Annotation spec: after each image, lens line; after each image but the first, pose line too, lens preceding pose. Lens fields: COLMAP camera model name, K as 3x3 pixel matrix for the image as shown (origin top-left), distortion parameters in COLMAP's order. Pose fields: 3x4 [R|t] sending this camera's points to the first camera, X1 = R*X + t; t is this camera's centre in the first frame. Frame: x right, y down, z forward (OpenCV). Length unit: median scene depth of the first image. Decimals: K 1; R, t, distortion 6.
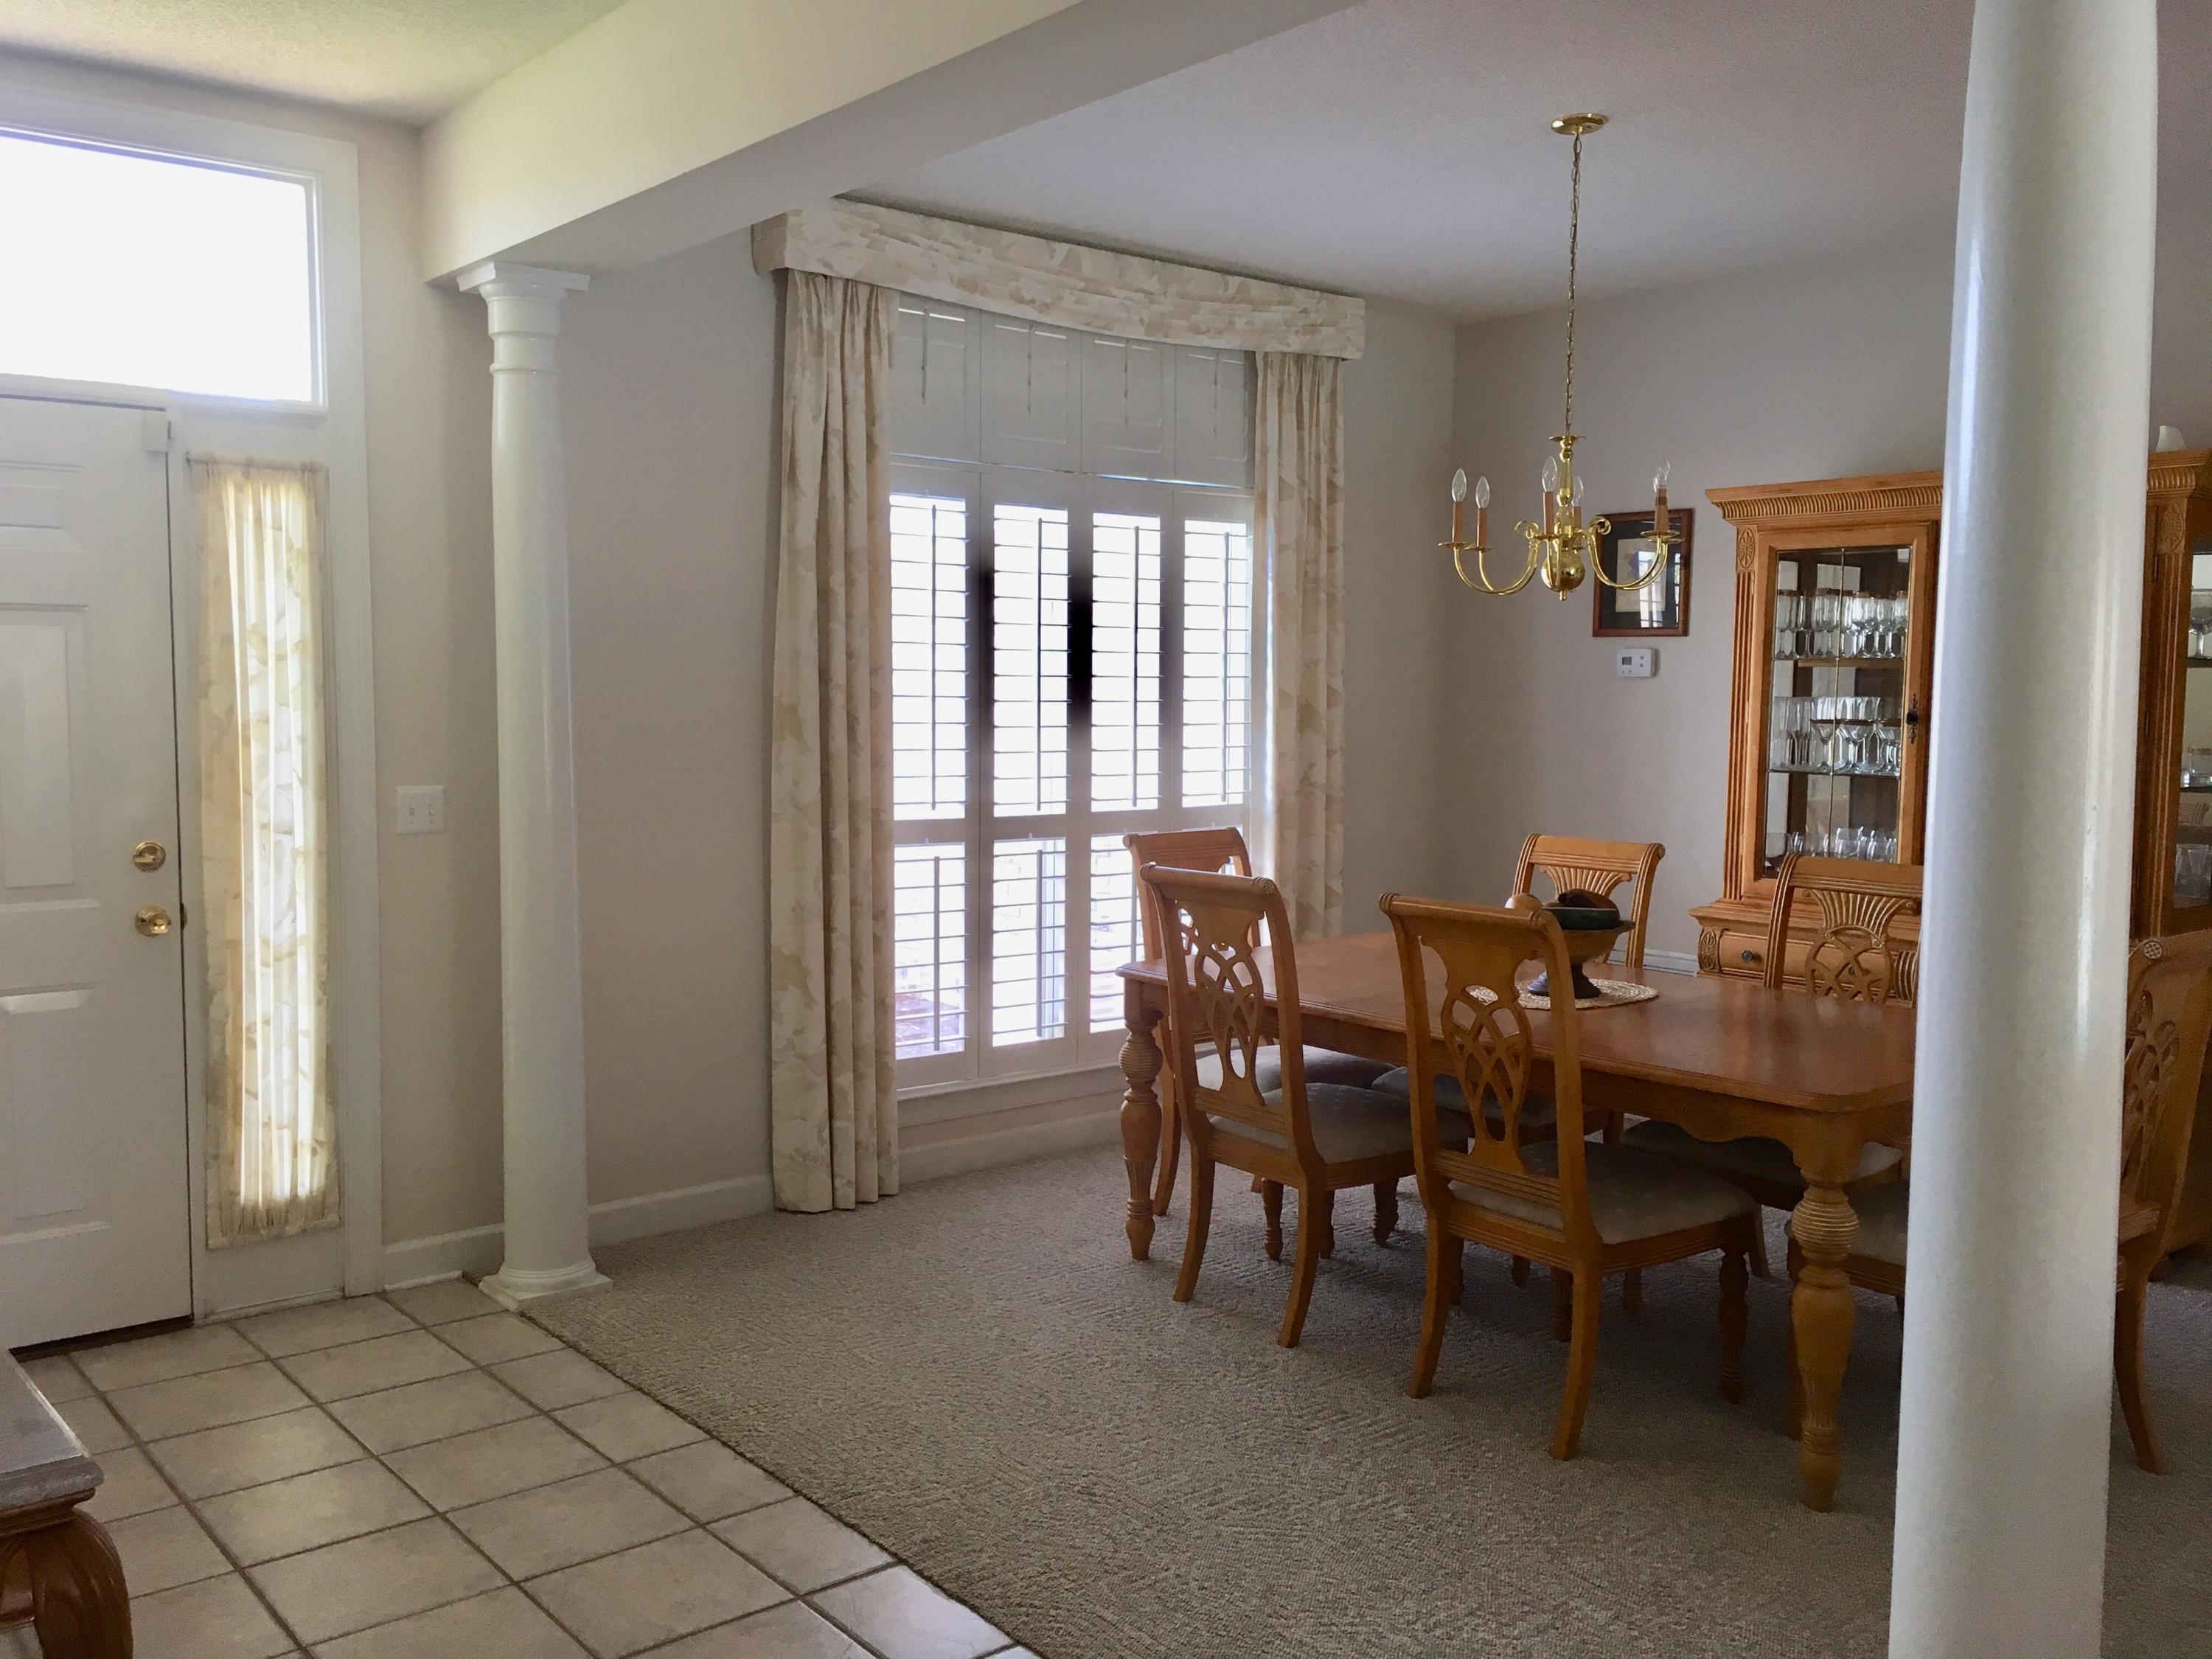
lens RADIAL K [[1904.3, 0, 1102.9], [0, 1904.3, 836.0], [0, 0, 1]] dist [0.056713, -0.067195]
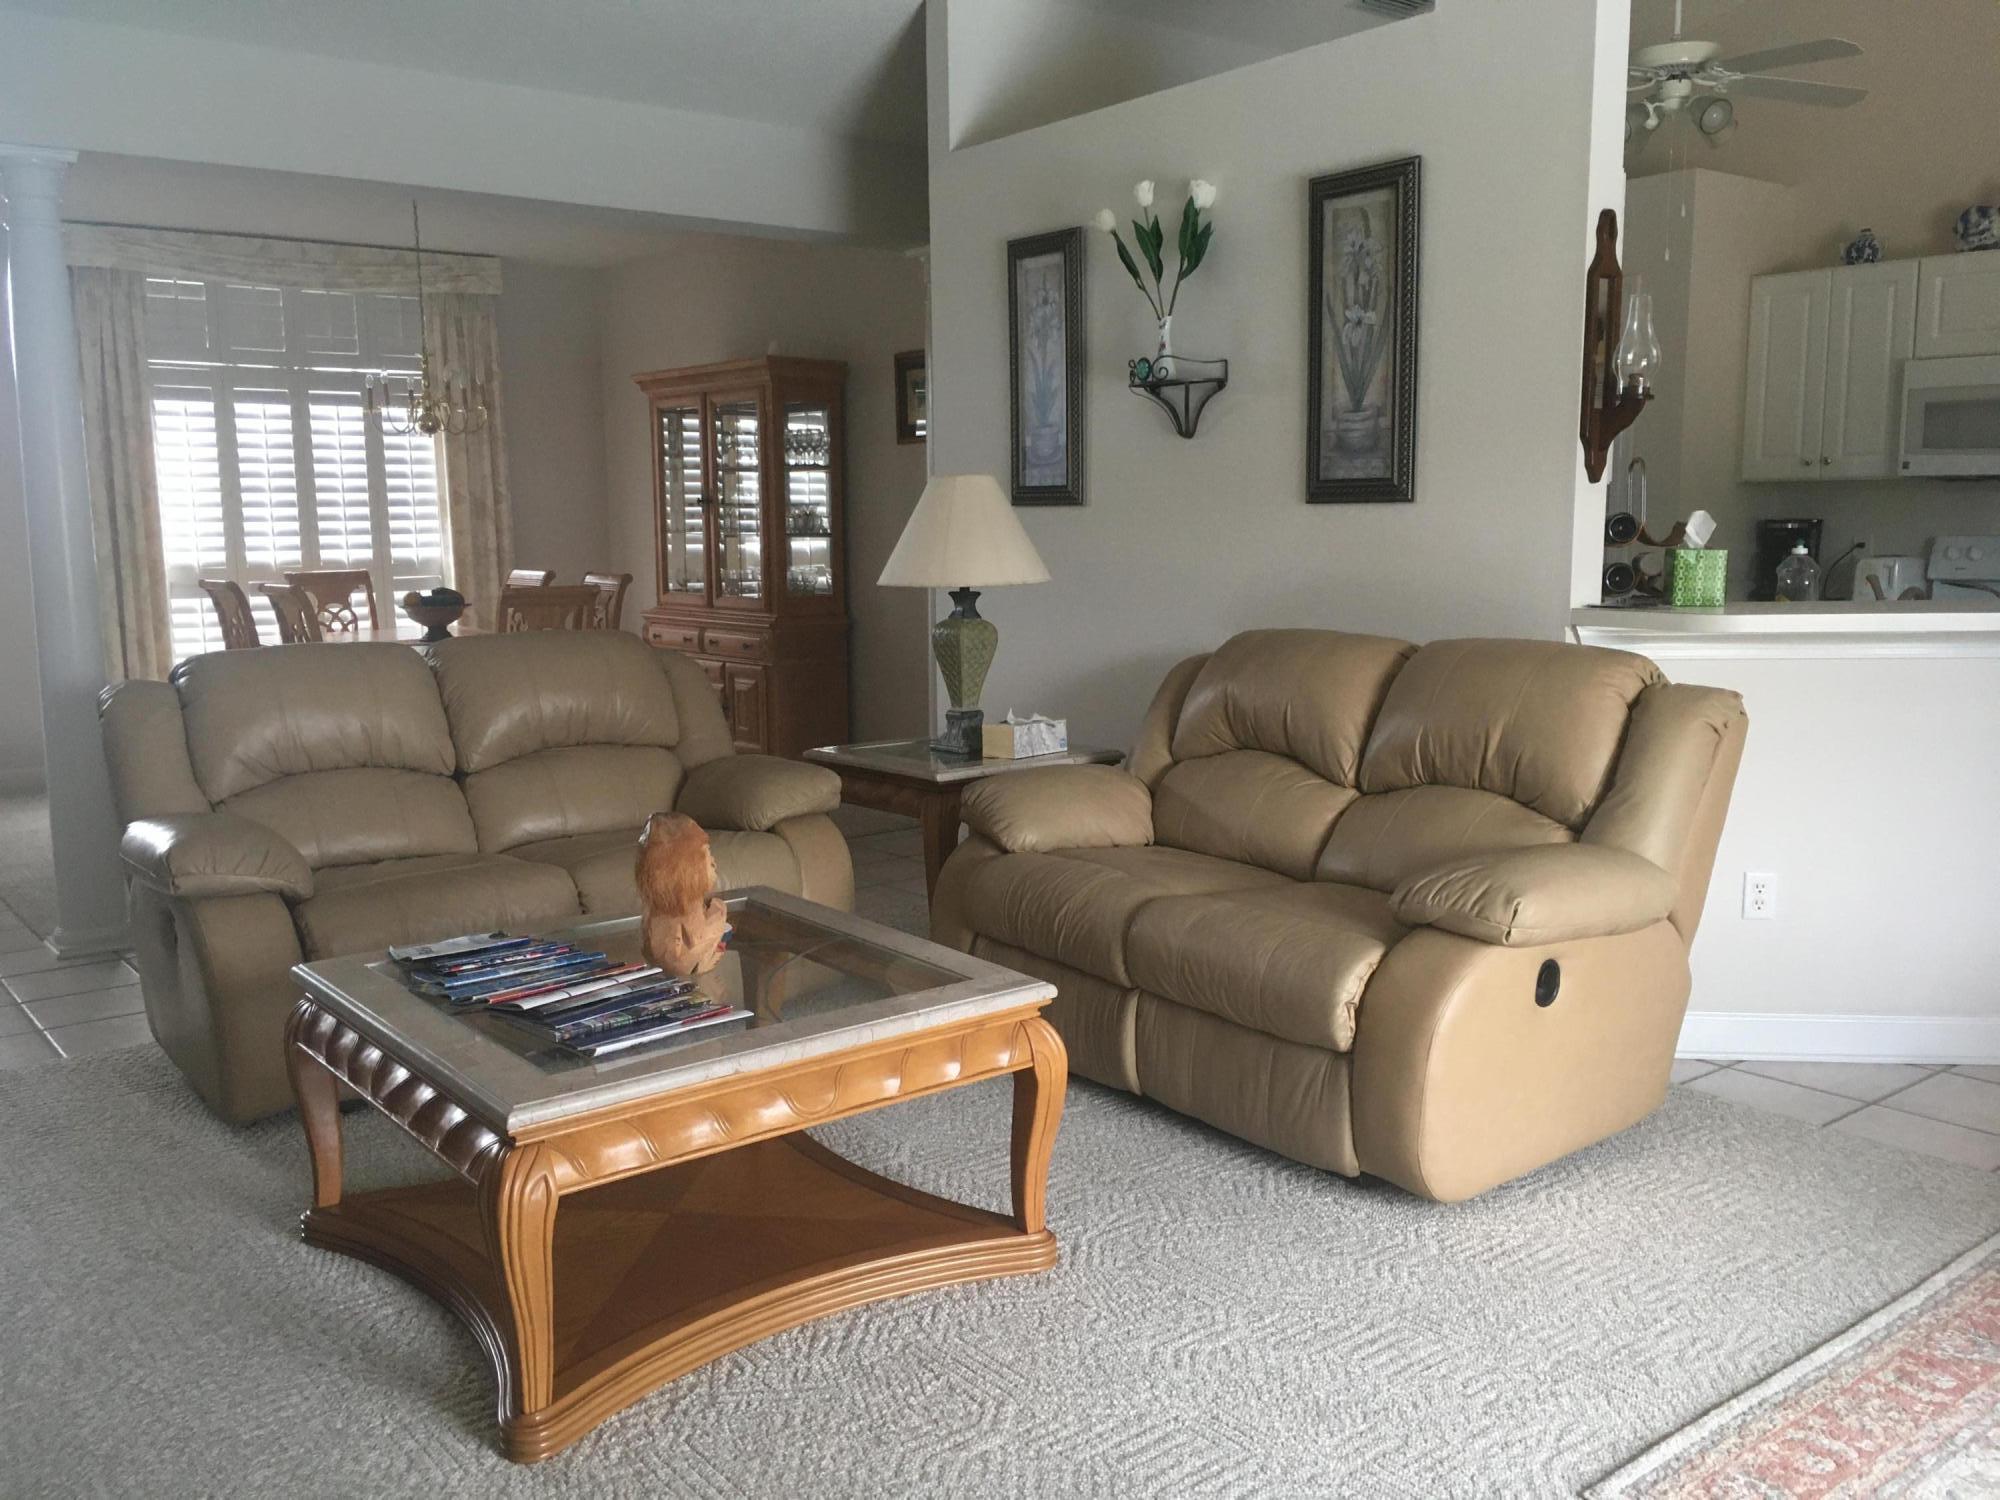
lens RADIAL K [[1721.8, 0, 1003.7], [0, 1721.8, 756.0], [0, 0, 1]] dist [0.056713, -0.067195]
pose [[0.999803, -0.015747, -0.012074, 0.663062], [0.016509, 0.997695, 0.065815, 0.070993], [0.011010, -0.066001, 0.997759, -0.613908]]
